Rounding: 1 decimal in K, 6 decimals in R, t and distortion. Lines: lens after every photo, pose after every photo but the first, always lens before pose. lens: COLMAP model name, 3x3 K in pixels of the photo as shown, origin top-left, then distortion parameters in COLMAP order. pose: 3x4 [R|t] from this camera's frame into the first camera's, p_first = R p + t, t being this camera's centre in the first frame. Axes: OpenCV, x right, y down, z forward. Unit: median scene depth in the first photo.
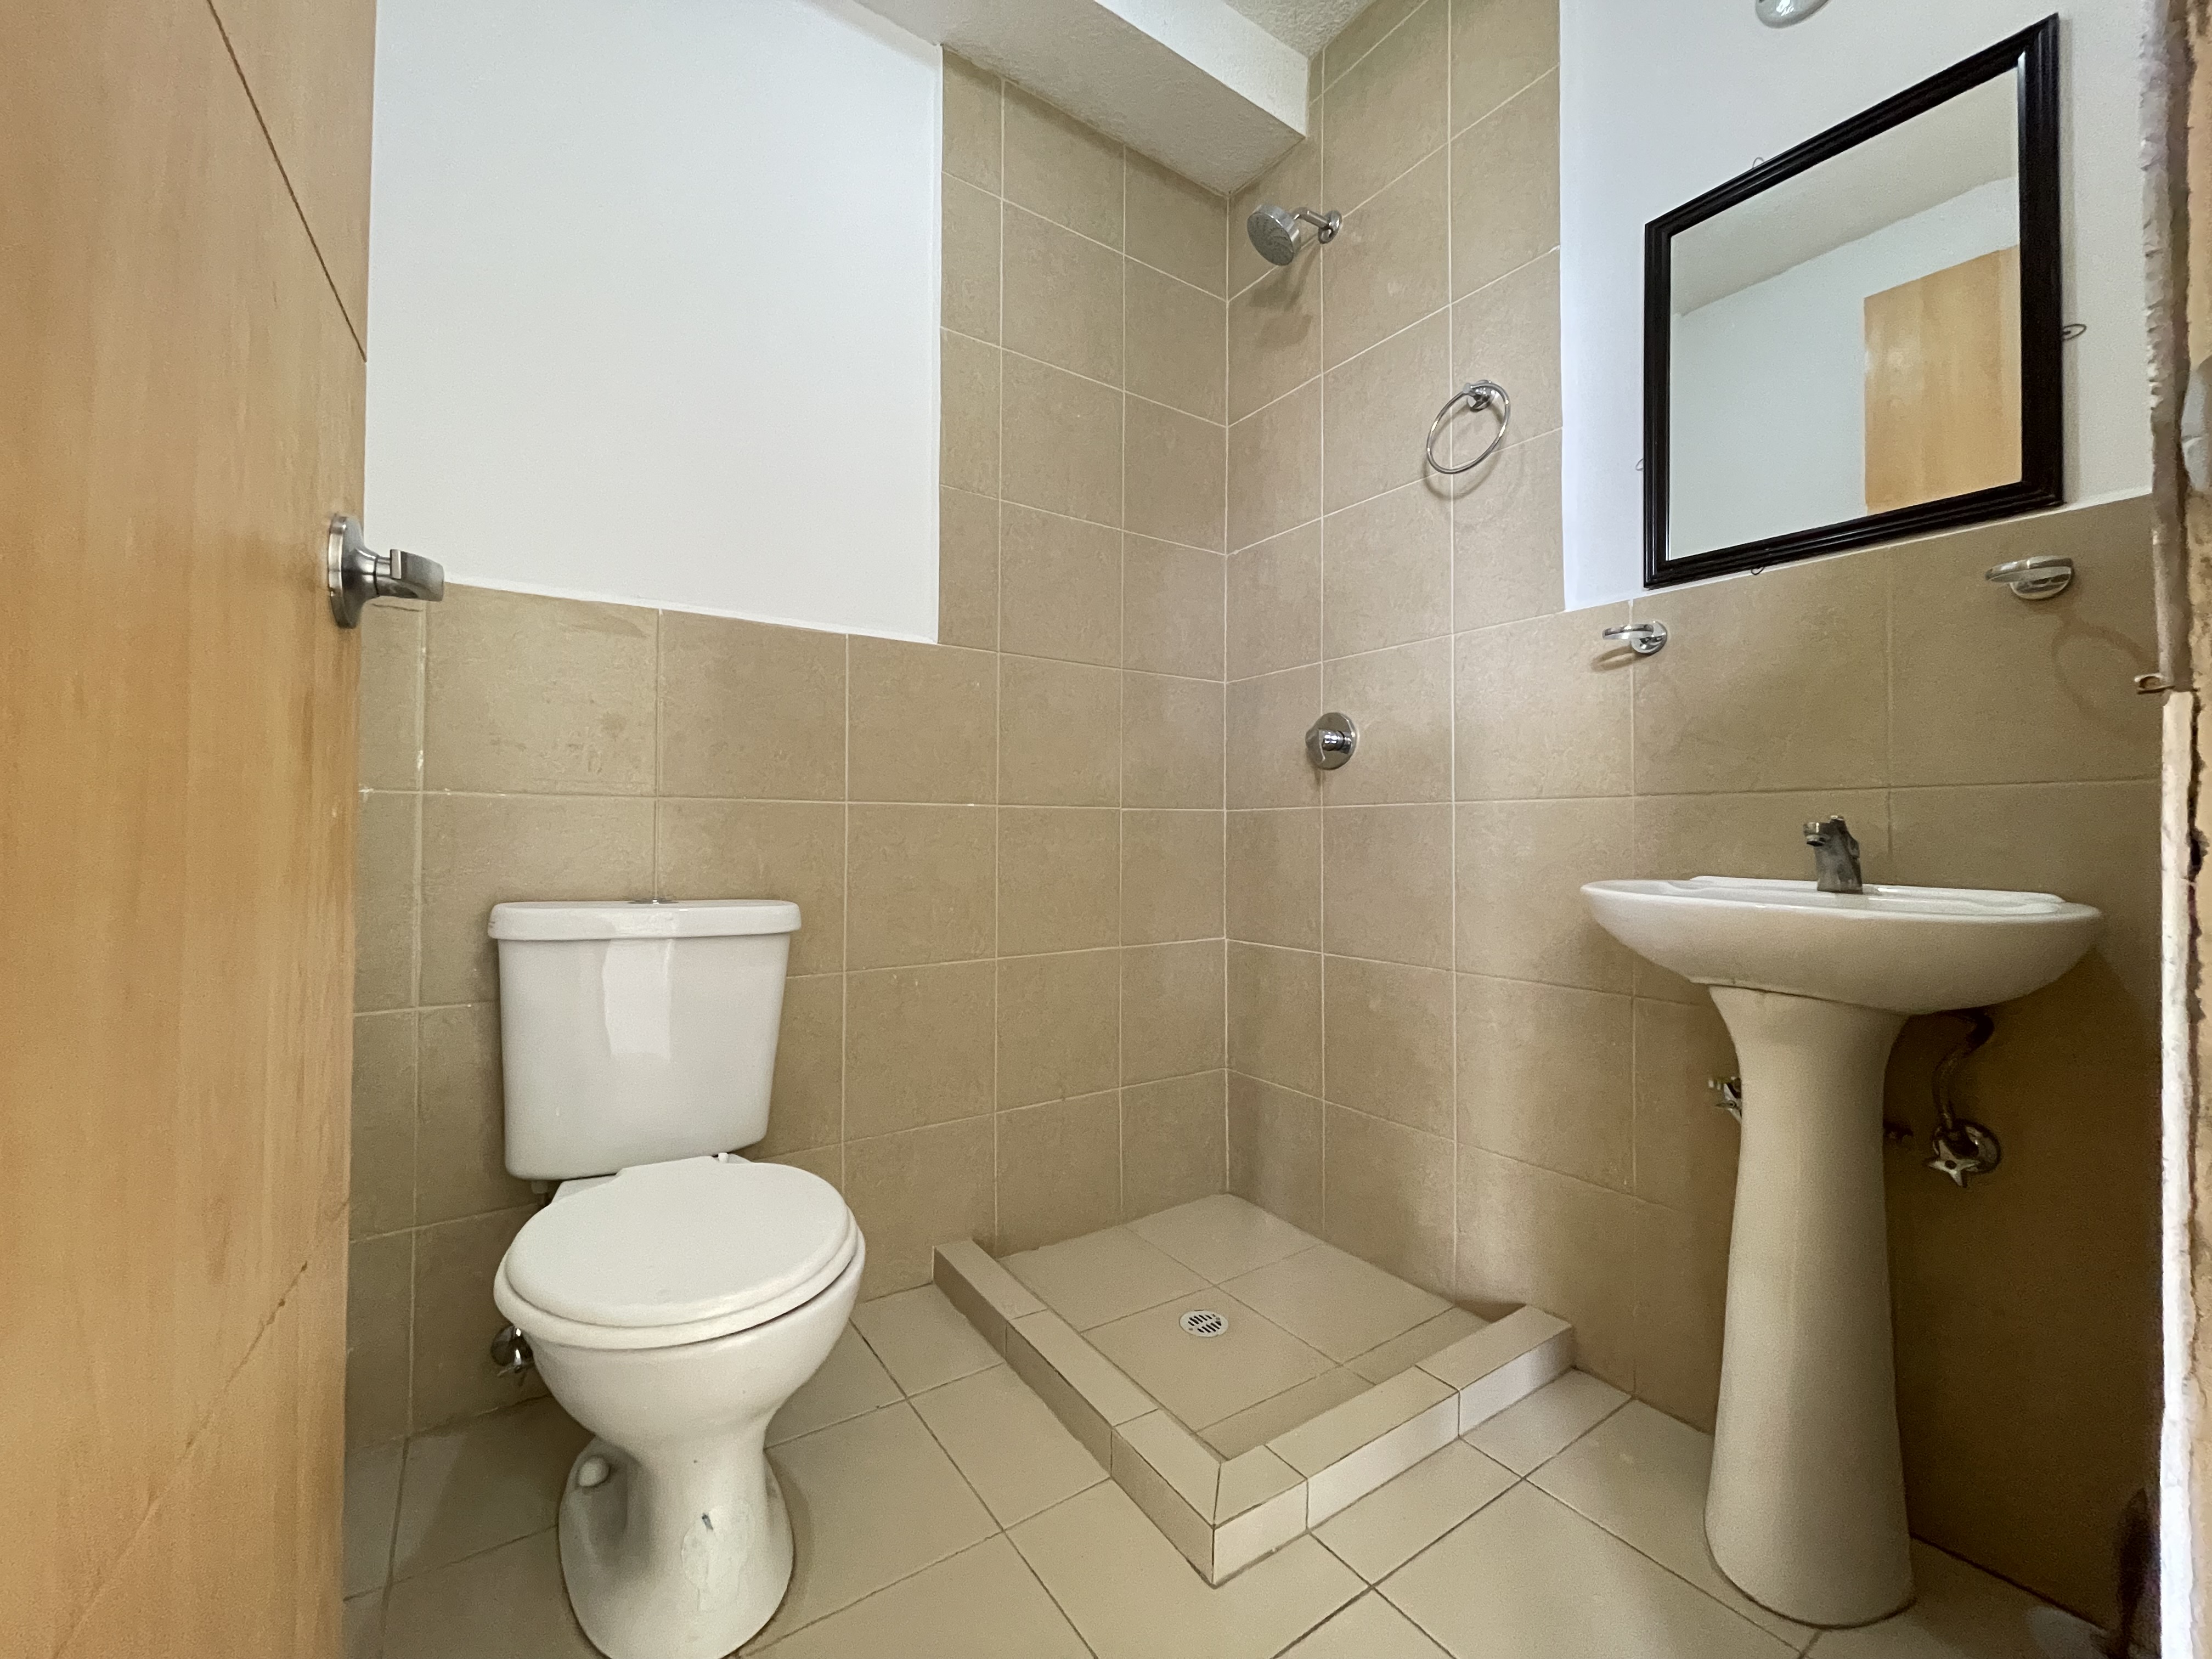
lens RADIAL K [[894.4, 0, 1101.4], [0, 894.4, 821.6], [0, 0, 1]] dist [-0.003543, 0.000604]
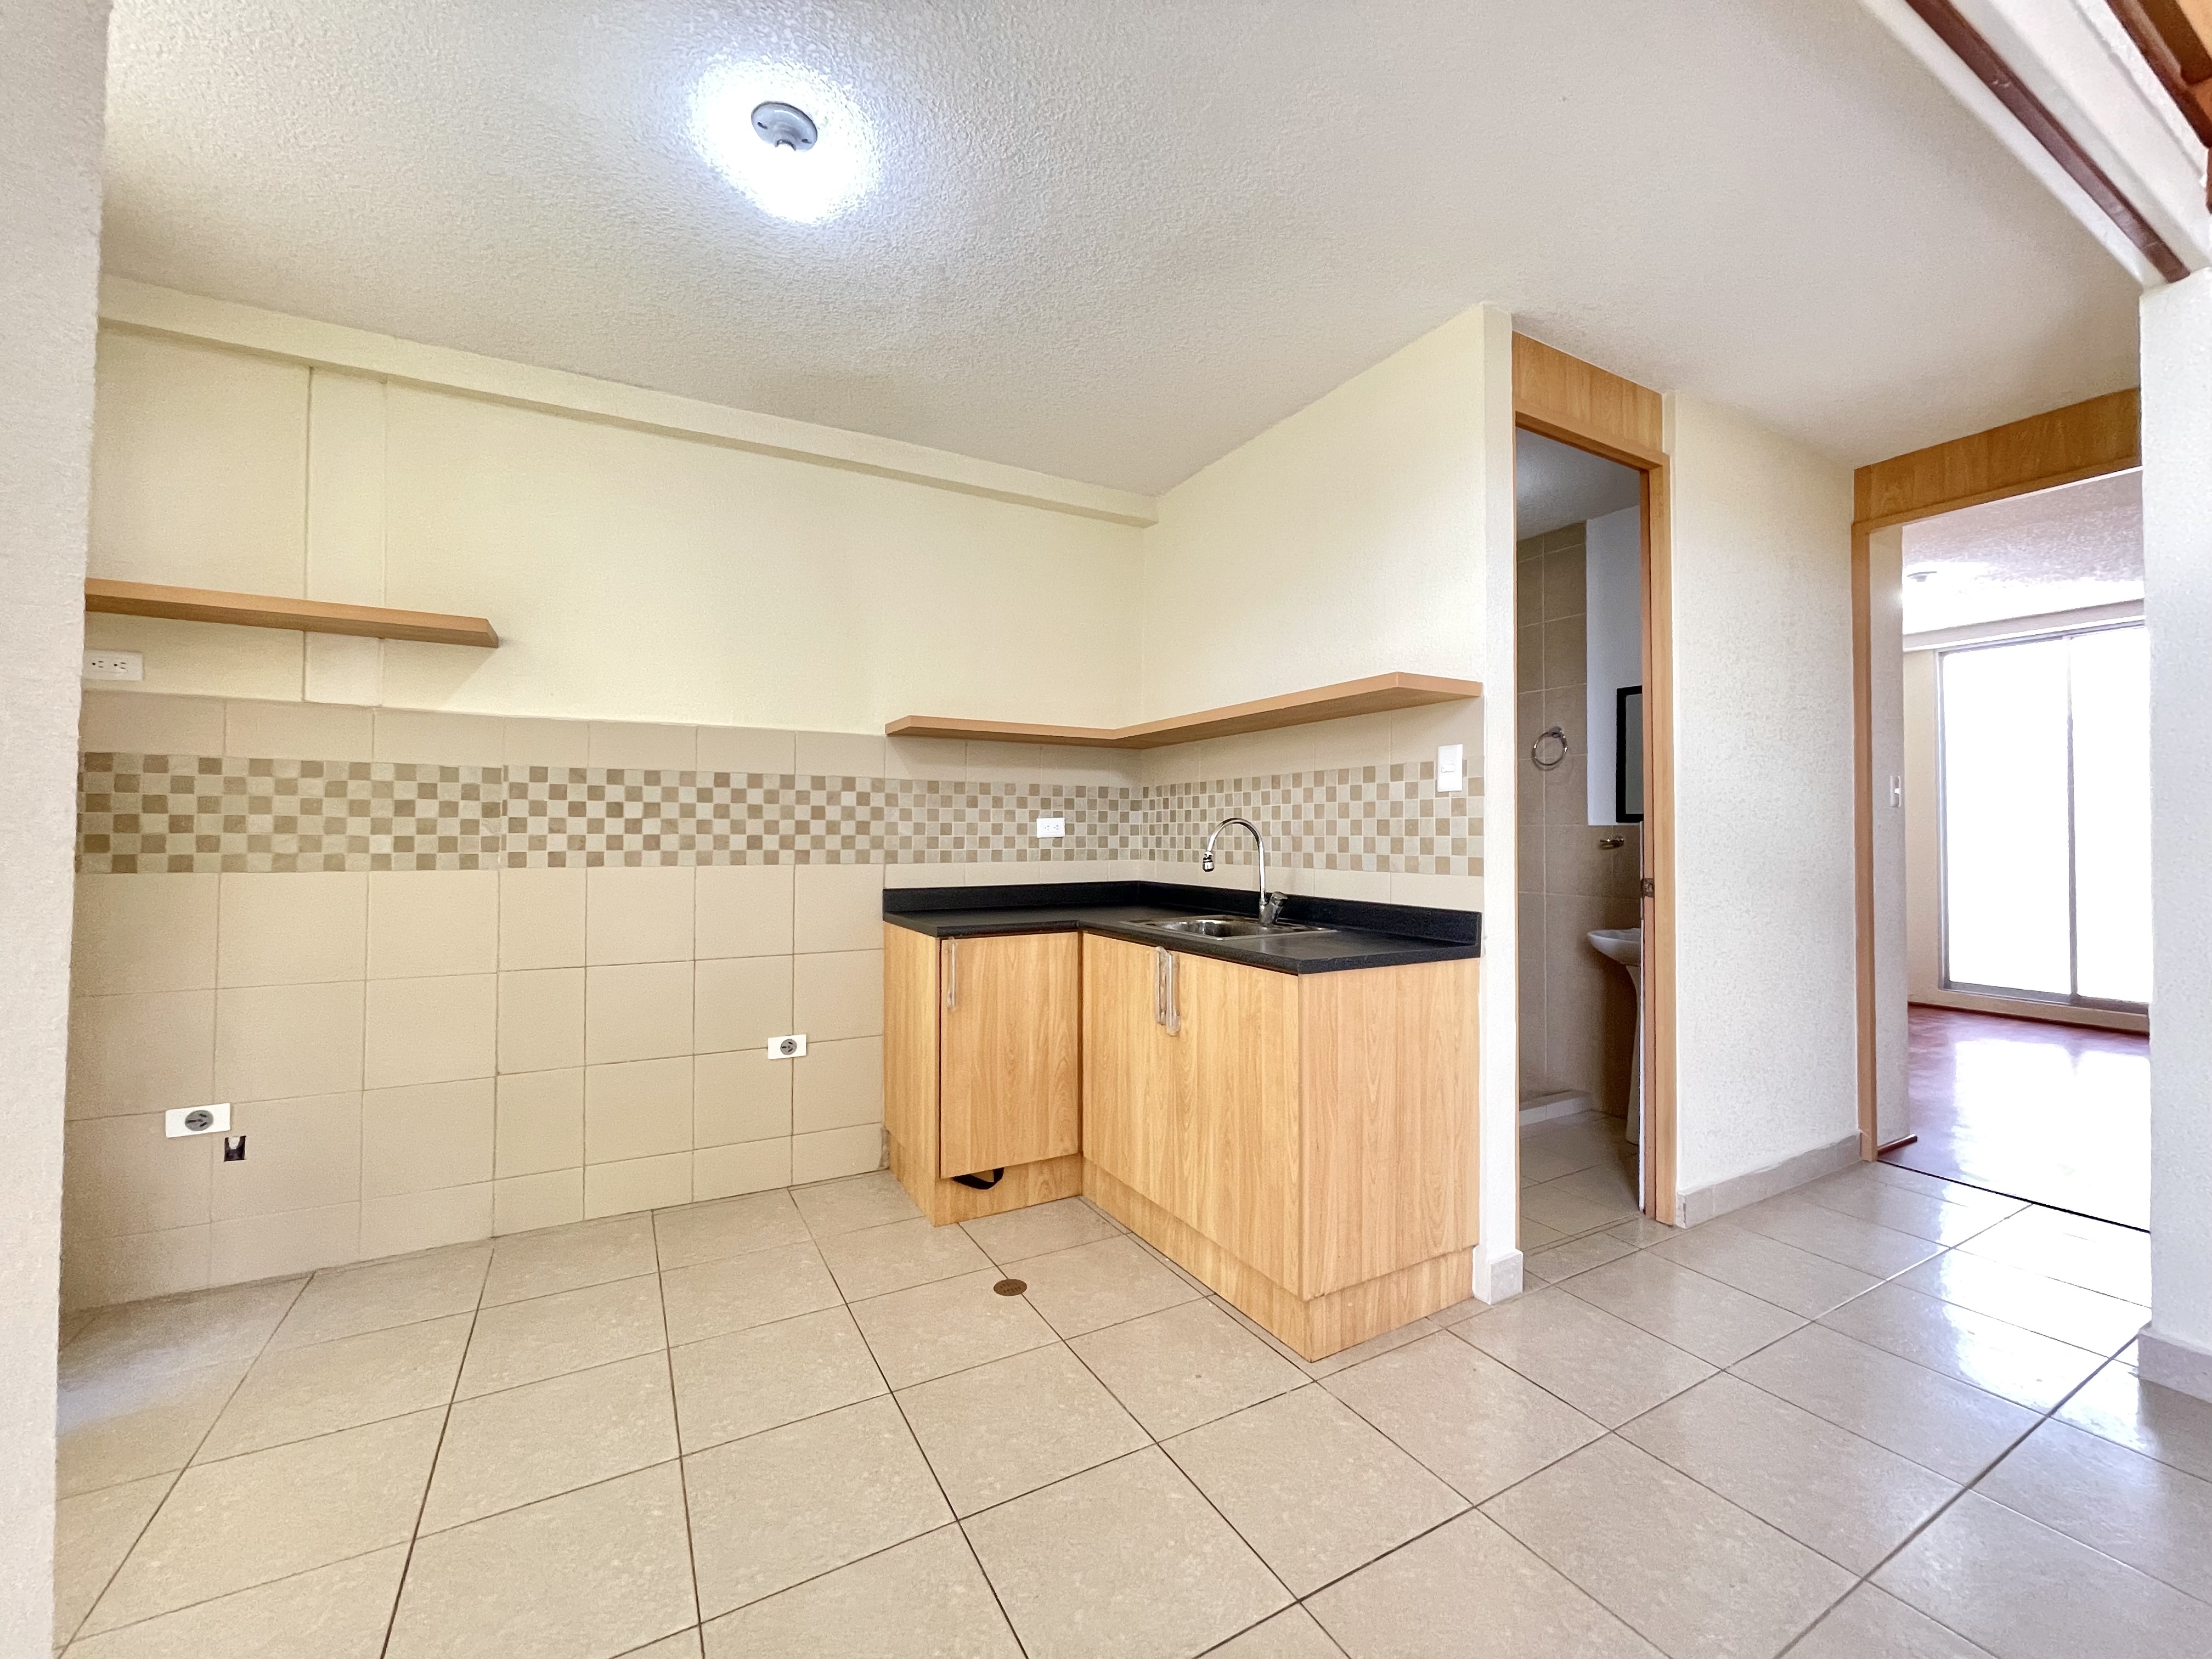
lens RADIAL K [[894.4, 0, 1093.6], [0, 894.4, 823.1], [0, 0, 1]] dist [-0.003543, 0.000604]
pose [[0.995495, -0.001584, -0.094797, -0.757595], [0.001742, 0.999997, 0.001579, -0.267446], [0.094794, -0.001737, 0.995495, -1.951826]]
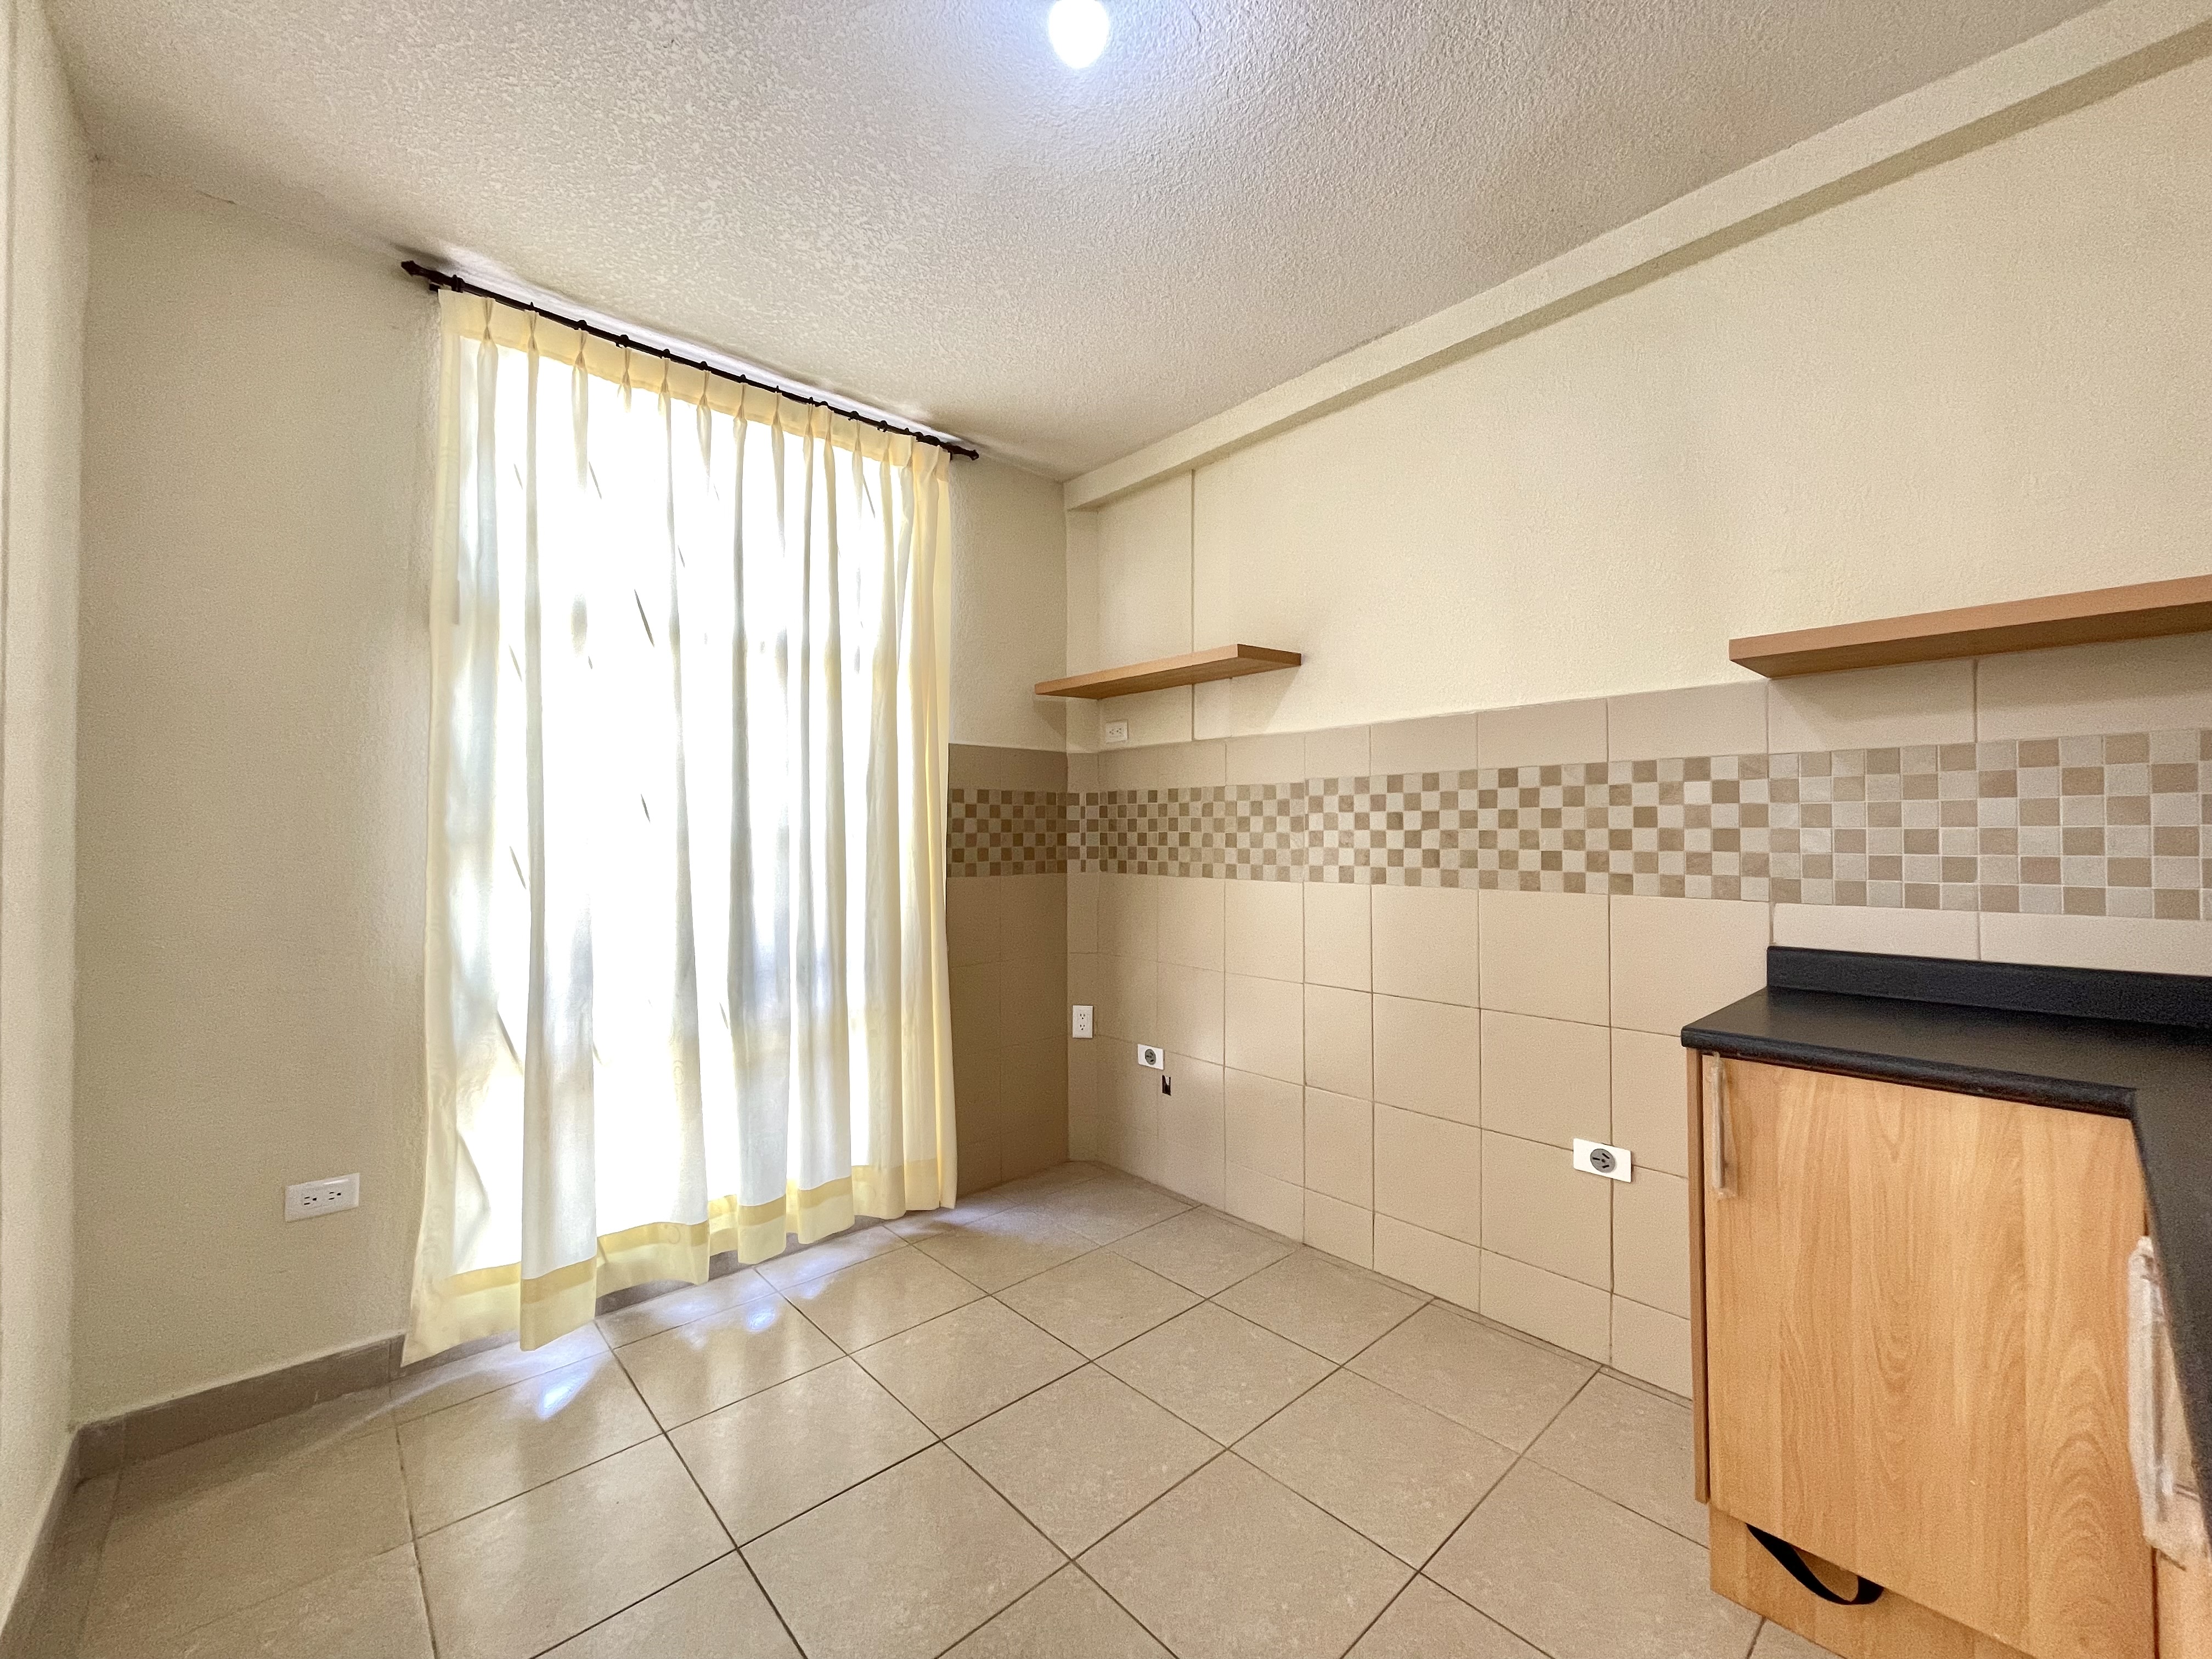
lens RADIAL K [[894.4, 0, 1099.1], [0, 894.4, 820.5], [0, 0, 1]] dist [-0.003543, 0.000604]
pose [[0.142432, -0.017276, -0.989654, -0.320966], [0.021998, 0.999656, -0.014284, -0.284926], [0.989560, -0.019736, 0.142763, -0.832946]]
